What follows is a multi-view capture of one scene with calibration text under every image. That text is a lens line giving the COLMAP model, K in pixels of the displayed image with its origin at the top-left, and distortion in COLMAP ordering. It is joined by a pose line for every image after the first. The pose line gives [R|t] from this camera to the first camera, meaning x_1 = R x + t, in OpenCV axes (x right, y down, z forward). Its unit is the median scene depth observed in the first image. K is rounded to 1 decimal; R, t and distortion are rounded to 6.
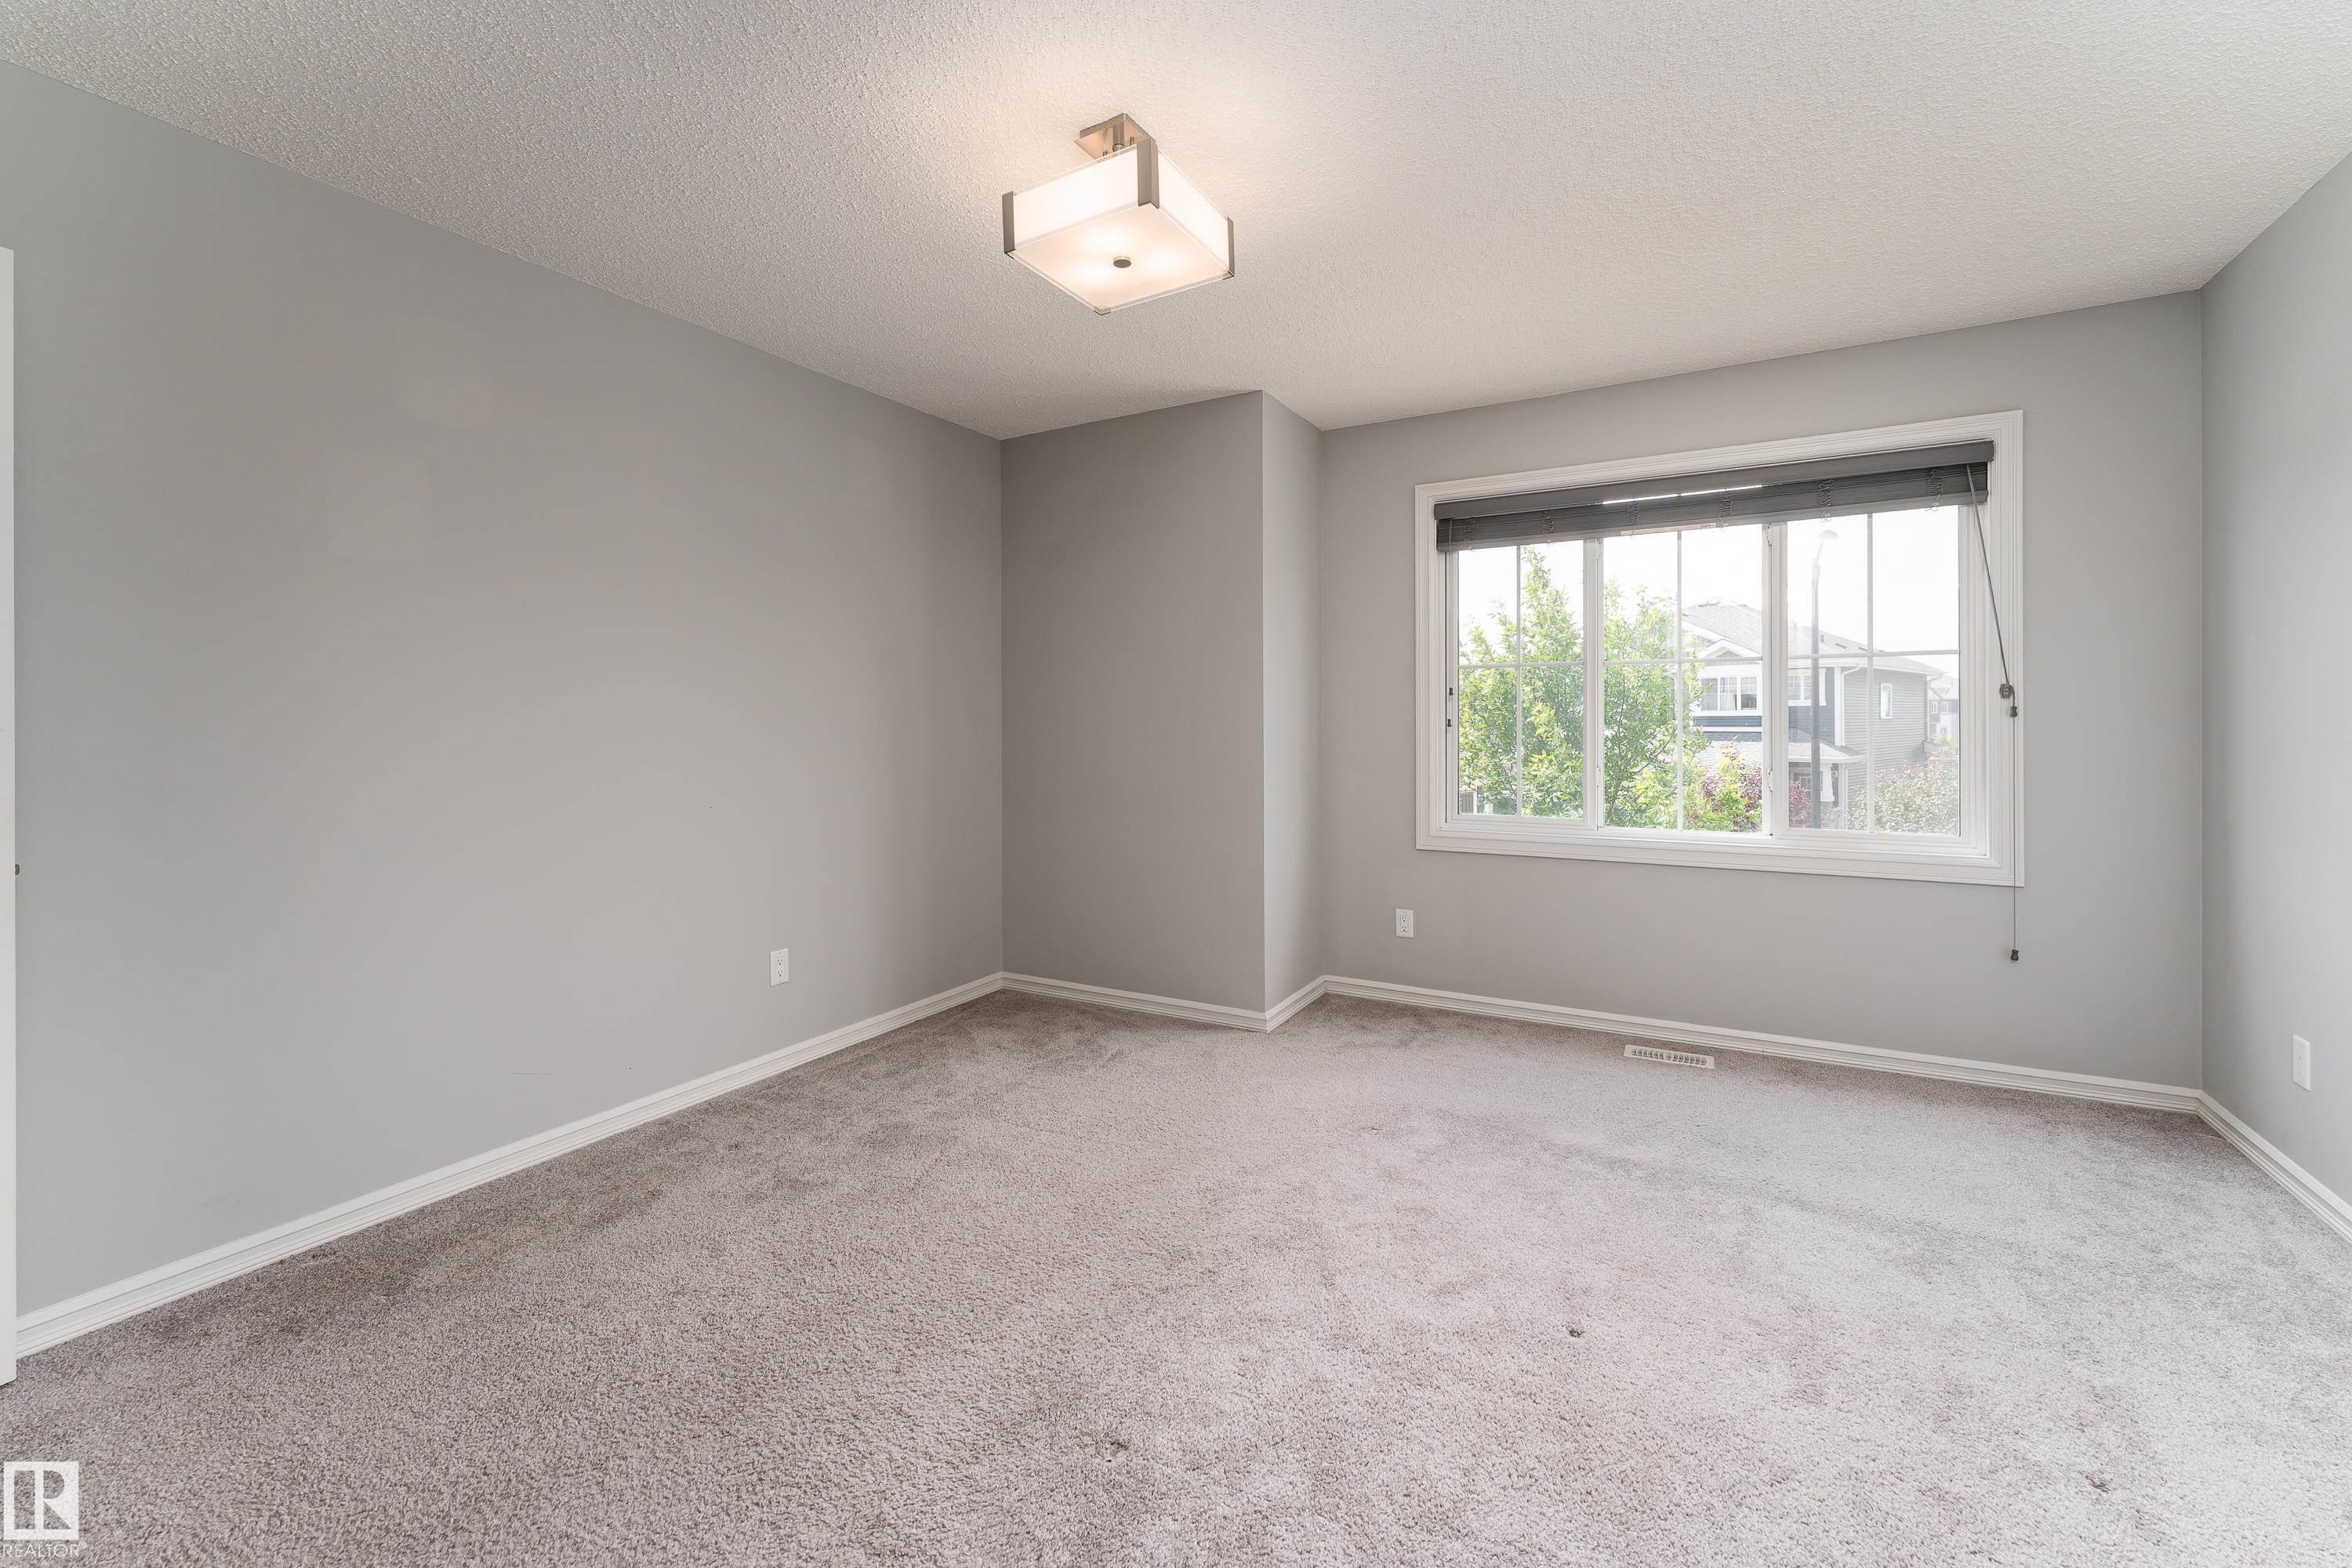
lens RADIAL K [[947.0, 0, 1179.4], [0, 947.0, 749.8], [0, 0, 1]] dist [0.005153, -0.001642]
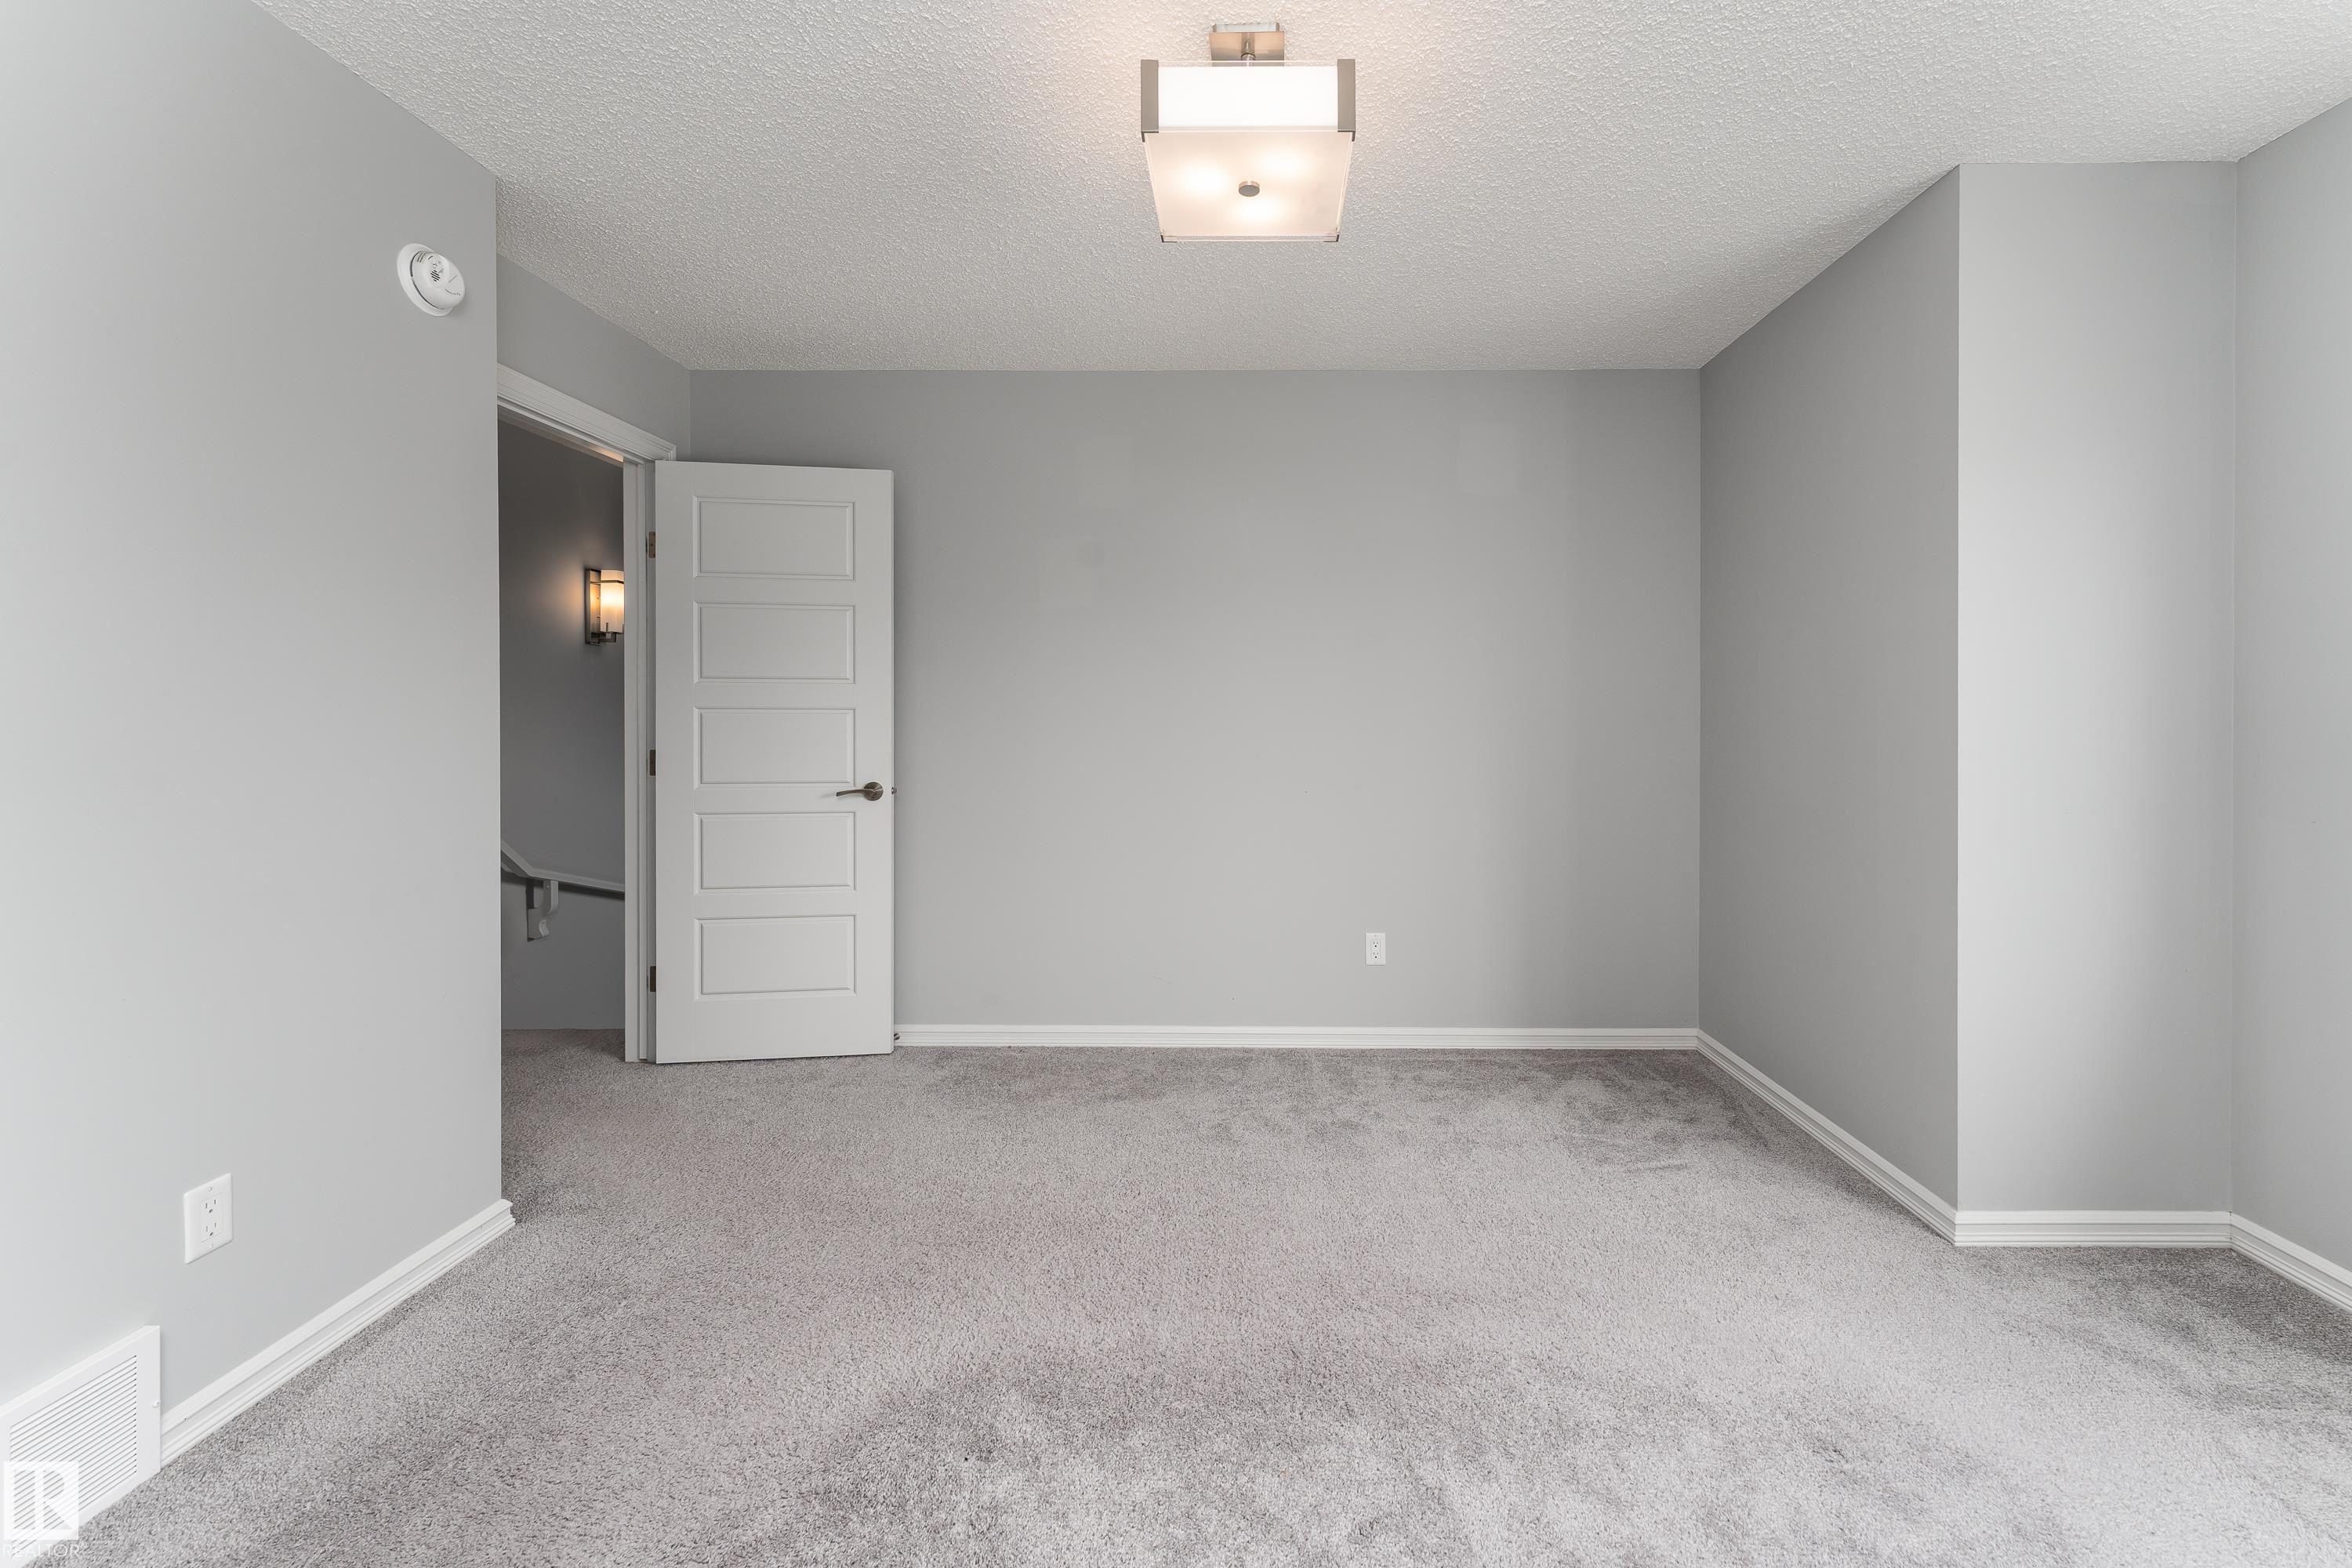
lens RADIAL K [[947.0, 0, 1217.1], [0, 947.0, 728.5], [0, 0, 1]] dist [0.005153, -0.001642]
pose [[0.470222, 0.004817, -0.882535, 0.424050], [-0.021169, 0.999759, -0.005822, -0.006093], [0.882294, 0.021420, 0.470210, 0.343539]]
